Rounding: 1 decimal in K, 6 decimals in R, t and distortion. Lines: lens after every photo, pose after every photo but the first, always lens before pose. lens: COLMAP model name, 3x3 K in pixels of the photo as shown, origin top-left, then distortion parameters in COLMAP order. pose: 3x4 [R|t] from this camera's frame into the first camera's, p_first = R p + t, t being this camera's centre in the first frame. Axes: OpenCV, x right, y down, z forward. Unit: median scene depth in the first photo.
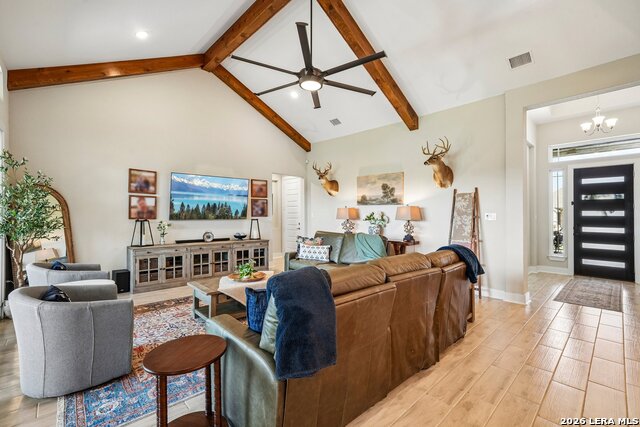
lens RADIAL K [[282.4, 0, 321.9], [0, 282.4, 214.0], [0, 0, 1]] dist [0.014663, 0.001941]
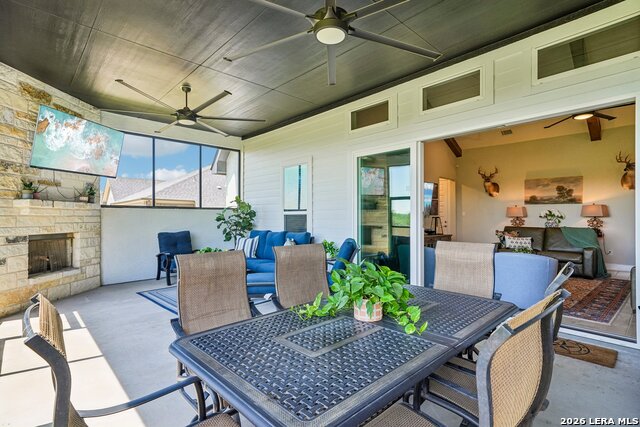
lens RADIAL K [[311.6, 0, 315.4], [0, 311.6, 216.9], [0, 0, 1]] dist [0.017066, 0.003449]
pose [[0.999458, -0.005331, -0.032471, -0.757220], [0.005558, 0.999961, 0.006906, 0.007295], [0.032433, -0.007083, 0.999449, -0.346636]]
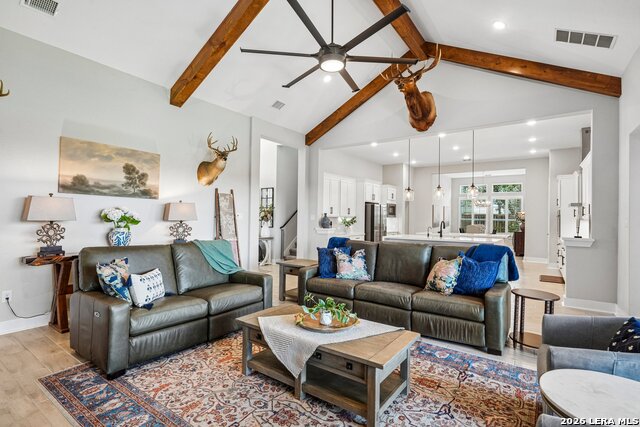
lens RADIAL K [[311.6, 0, 323.2], [0, 311.6, 213.1], [0, 0, 1]] dist [0.017066, 0.003449]
pose [[-0.180091, 0.002875, 0.983646, -0.566802], [-0.027028, 0.999604, -0.007870, -0.001946], [-0.983279, -0.028004, -0.179942, 0.693633]]
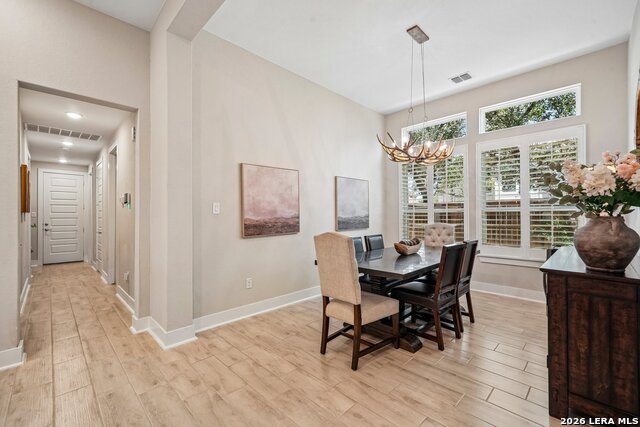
lens RADIAL K [[282.4, 0, 314.2], [0, 282.4, 212.1], [0, 0, 1]] dist [0.014663, 0.001941]
pose [[0.002507, 0.002922, 0.999993, 0.781214], [-0.005464, 0.999981, -0.002908, 0.005502], [-0.999982, -0.005457, 0.002523, -0.551486]]
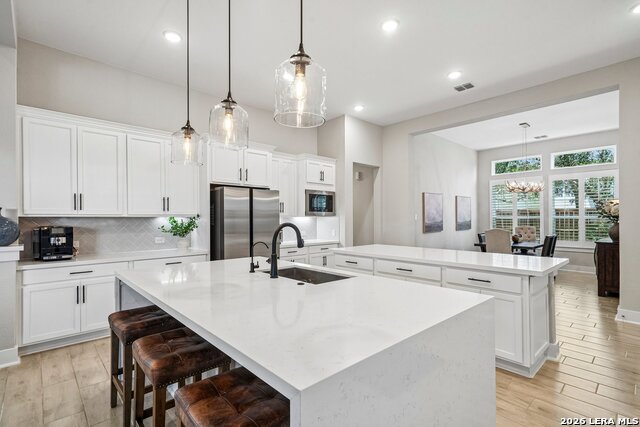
lens RADIAL K [[311.6, 0, 320.5], [0, 311.6, 213.4], [0, 0, 1]] dist [0.017066, 0.003449]
pose [[0.028314, 0.012507, 0.999521, 0.176418], [-0.006819, 0.999901, -0.012319, 0.000743], [-0.999576, -0.006467, 0.028397, -0.047978]]
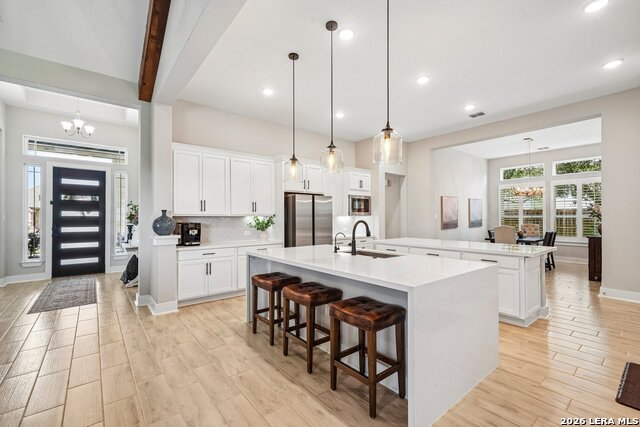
lens RADIAL K [[282.4, 0, 321.9], [0, 282.4, 214.1], [0, 0, 1]] dist [0.014663, 0.001941]
pose [[0.090970, 0.007572, 0.995825, 0.017051], [-0.007292, 0.999949, -0.006937, 0.000143], [-0.995827, -0.006630, 0.091021, 0.027254]]
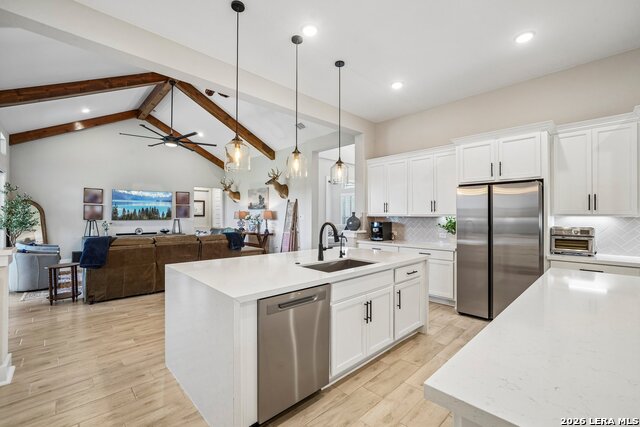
lens RADIAL K [[282.4, 0, 312.1], [0, 282.4, 212.7], [0, 0, 1]] dist [0.014663, 0.001941]
pose [[0.999462, -0.004639, -0.032460, 0.542419], [0.004458, 0.999974, -0.005643, -0.005091], [0.032485, 0.005496, 0.999457, -0.459053]]
